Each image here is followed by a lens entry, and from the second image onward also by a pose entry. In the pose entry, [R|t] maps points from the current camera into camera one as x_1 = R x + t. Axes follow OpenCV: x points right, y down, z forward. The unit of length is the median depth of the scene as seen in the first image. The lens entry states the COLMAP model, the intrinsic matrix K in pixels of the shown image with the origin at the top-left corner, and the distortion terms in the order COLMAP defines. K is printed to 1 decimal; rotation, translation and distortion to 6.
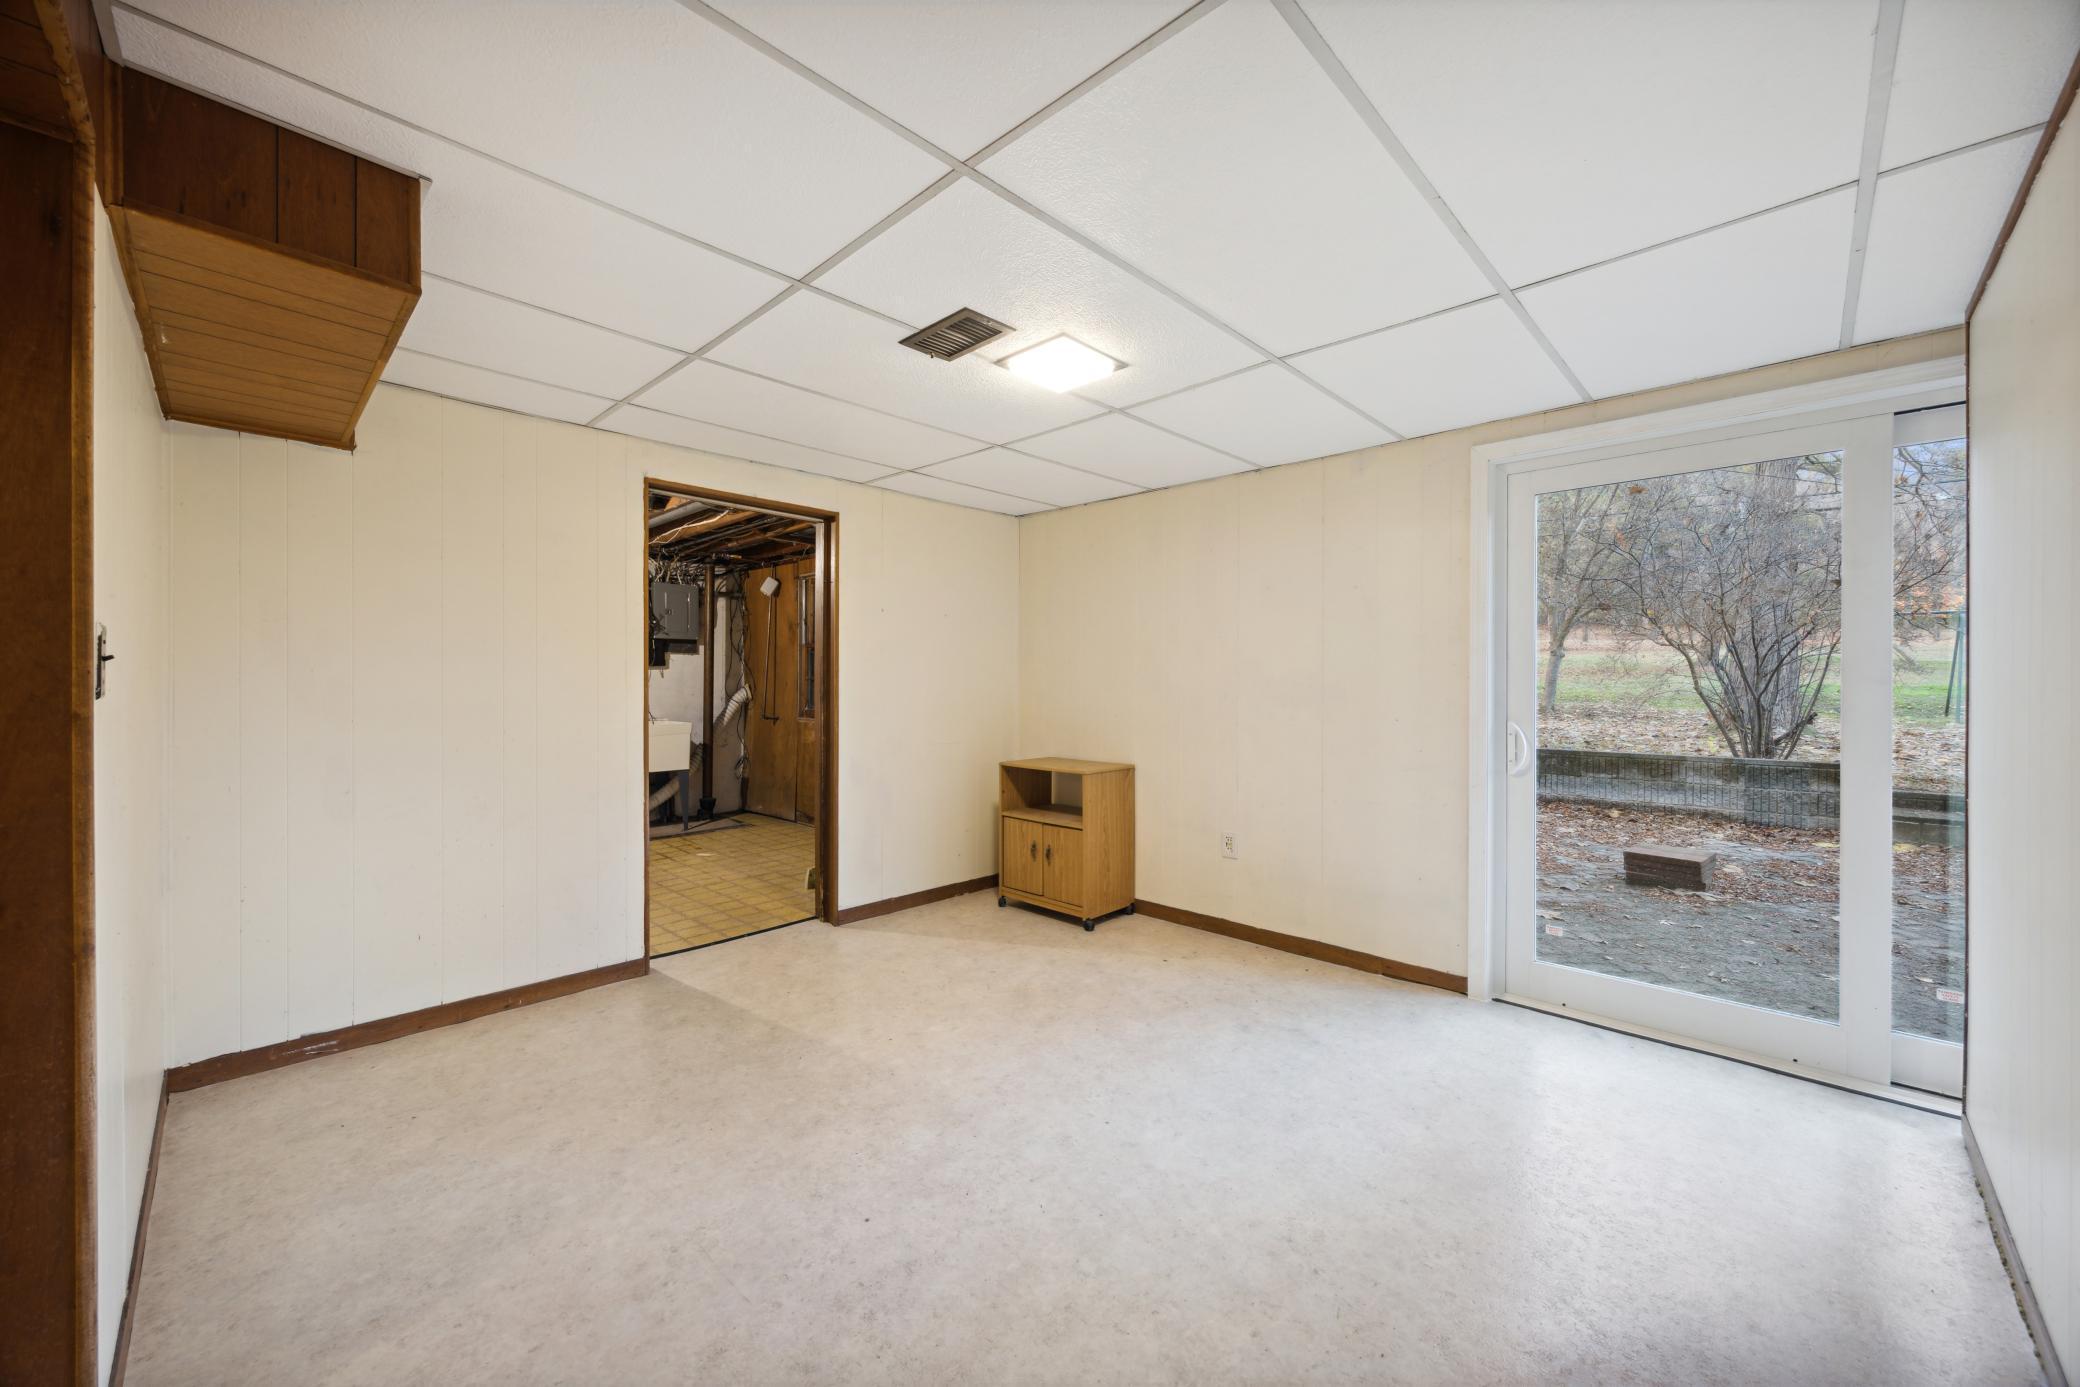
lens RADIAL K [[785.7, 0, 1038.8], [0, 785.7, 688.0], [0, 0, 1]] dist [-0.000246, -0.000001]
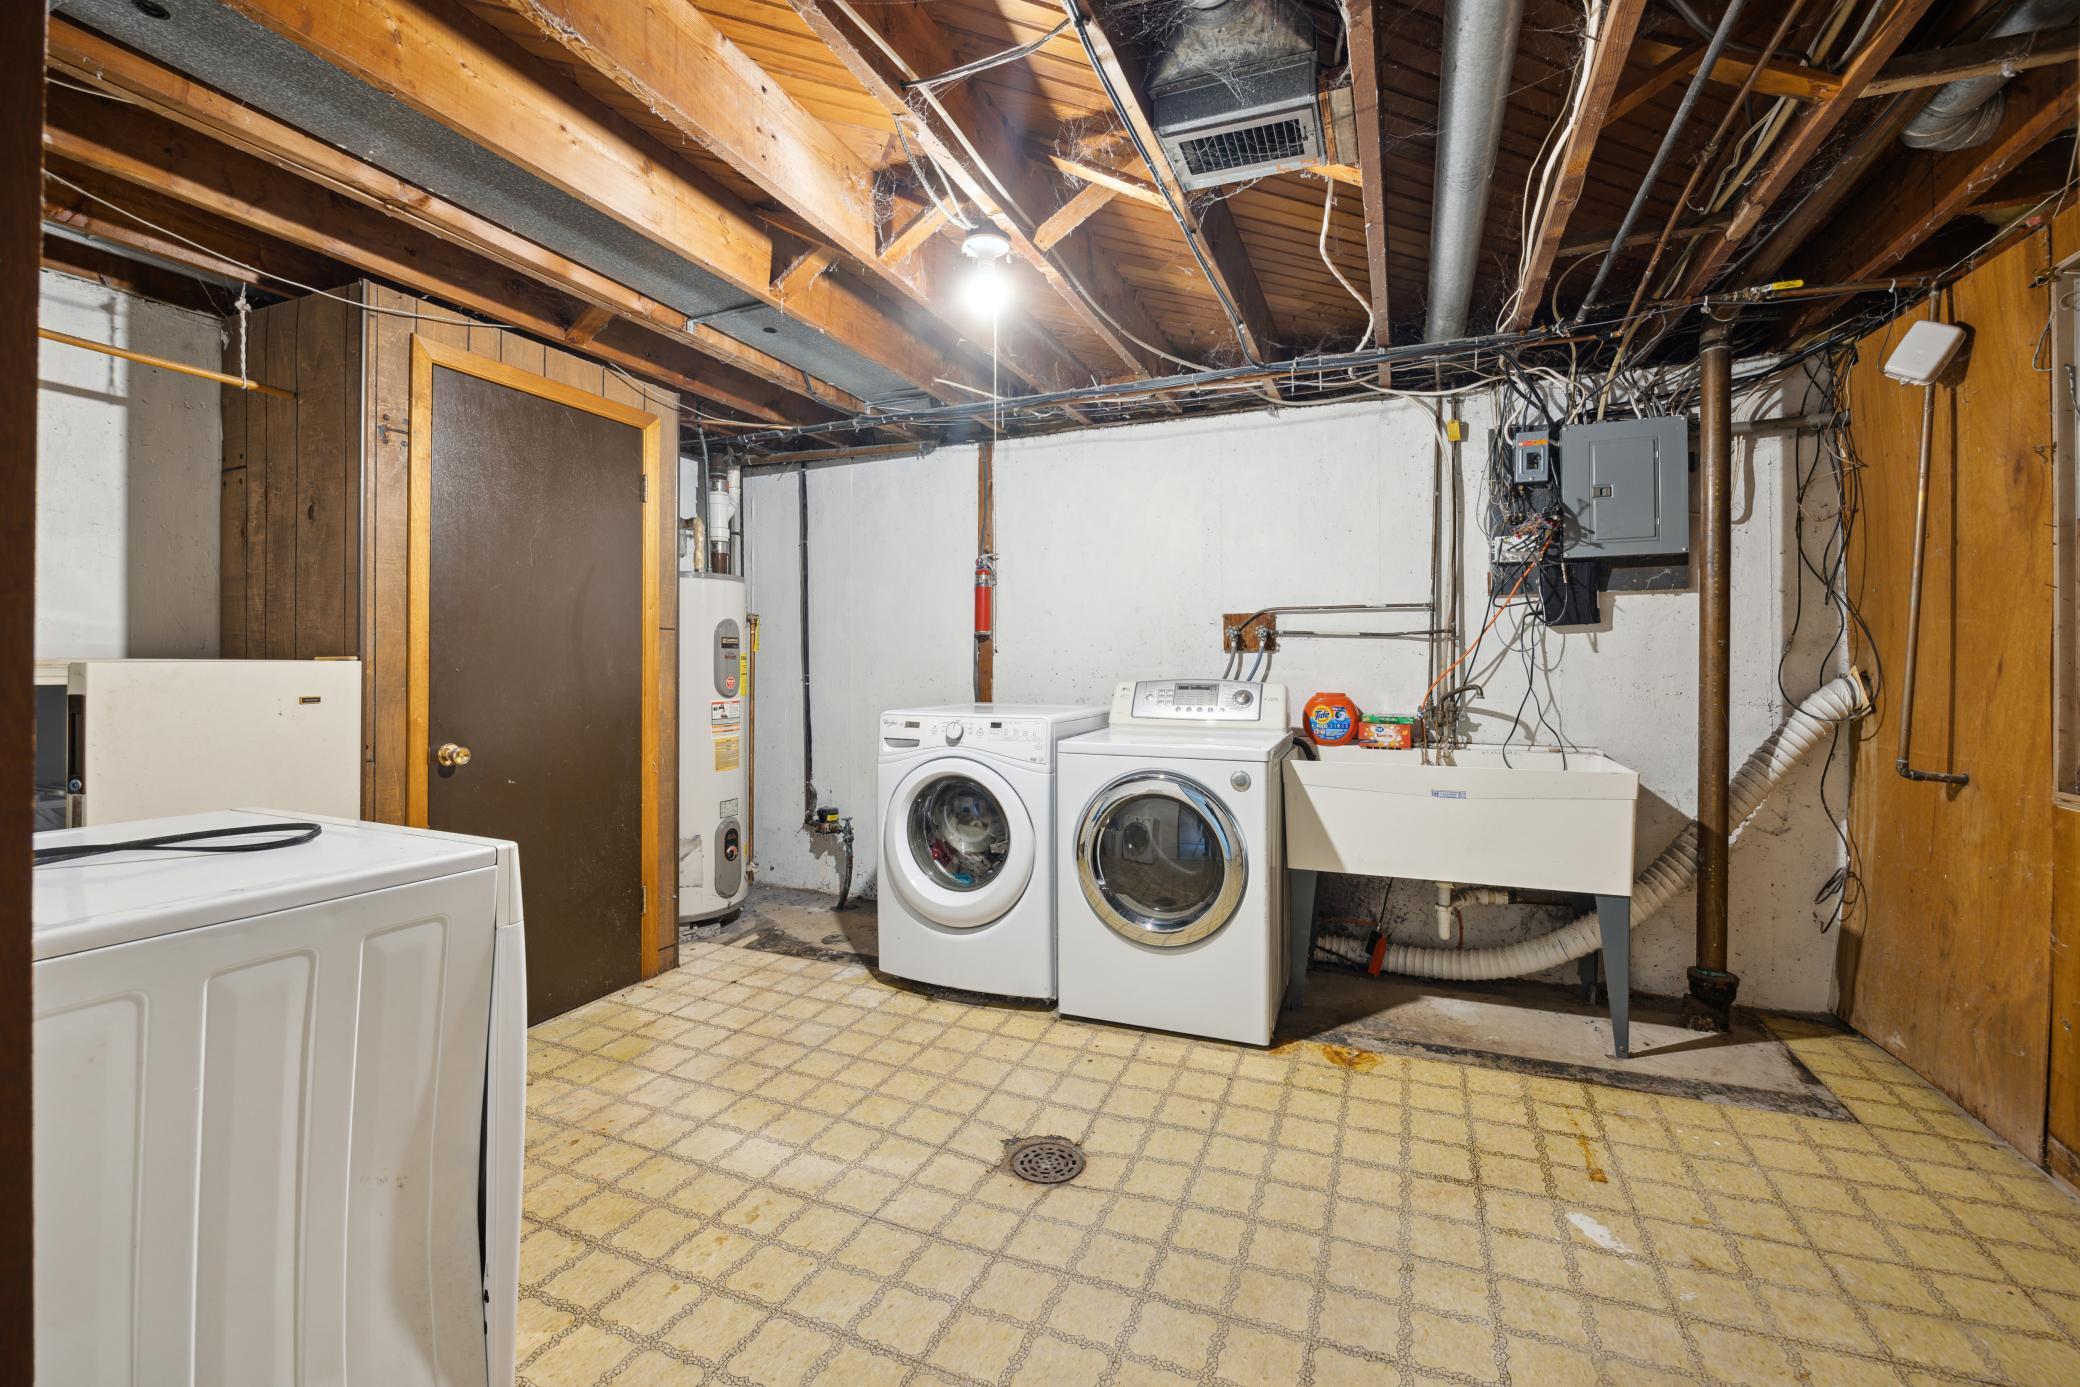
lens RADIAL K [[871.4, 0, 1058.4], [0, 871.4, 657.2], [0, 0, 1]] dist [0.000587, 0.000168]
pose [[0.384758, -0.005644, -0.923000, -0.153898], [-0.002950, 0.999969, -0.007345, -0.005776], [0.923013, 0.005549, 0.384730, 0.540978]]
